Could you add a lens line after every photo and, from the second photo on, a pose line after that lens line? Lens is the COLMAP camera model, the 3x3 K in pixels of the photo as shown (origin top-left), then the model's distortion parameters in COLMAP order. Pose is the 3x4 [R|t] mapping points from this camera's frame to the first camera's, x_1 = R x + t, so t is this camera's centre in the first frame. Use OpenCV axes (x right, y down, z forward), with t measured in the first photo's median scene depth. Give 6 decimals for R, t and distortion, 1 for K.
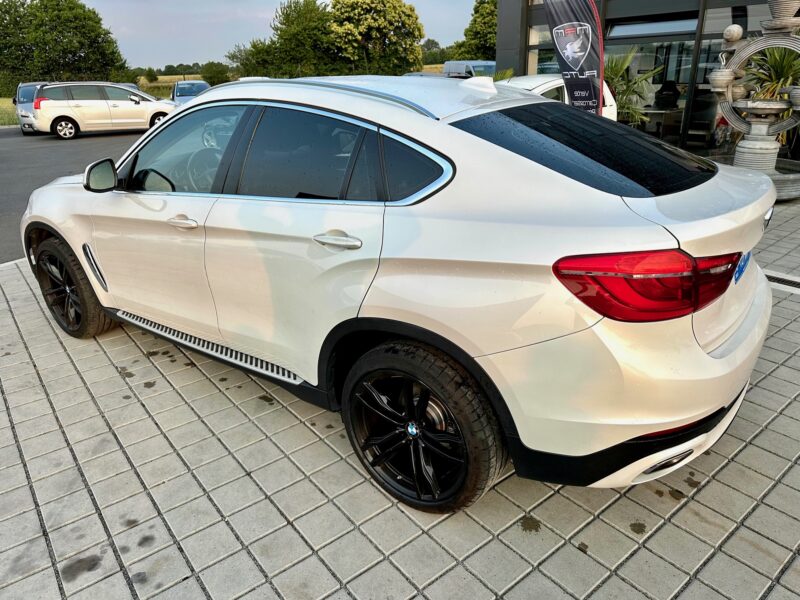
lens RADIAL K [[559.4, 0, 400.0], [0, 559.4, 300.0], [0, 0, 1]] dist [0.002841, 0.001551]
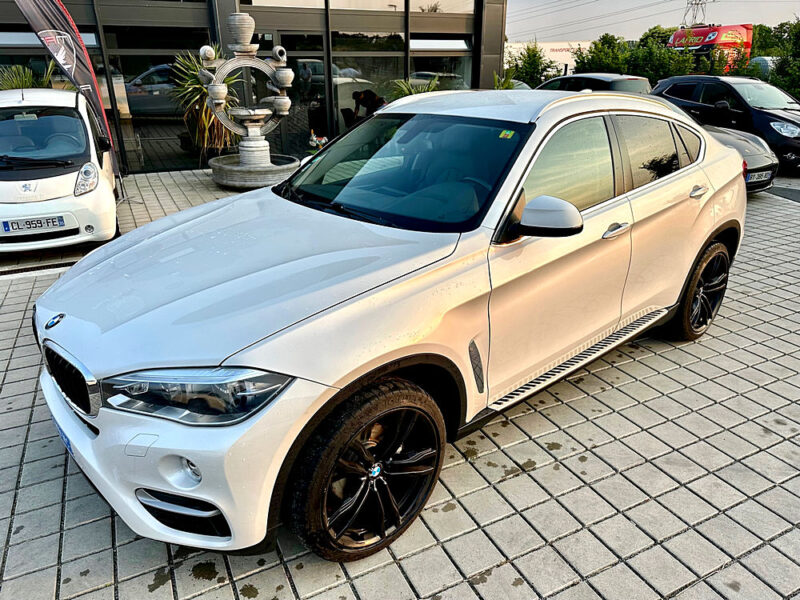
lens RADIAL K [[568.3, 0, 400.0], [0, 568.3, 300.0], [0, 0, 1]] dist [-0.003390, -0.001784]
pose [[0.217633, -0.348899, 0.911540, -0.580319], [0.371892, 0.893117, 0.253057, -0.173068], [-0.902403, 0.283921, 0.324125, 0.413955]]
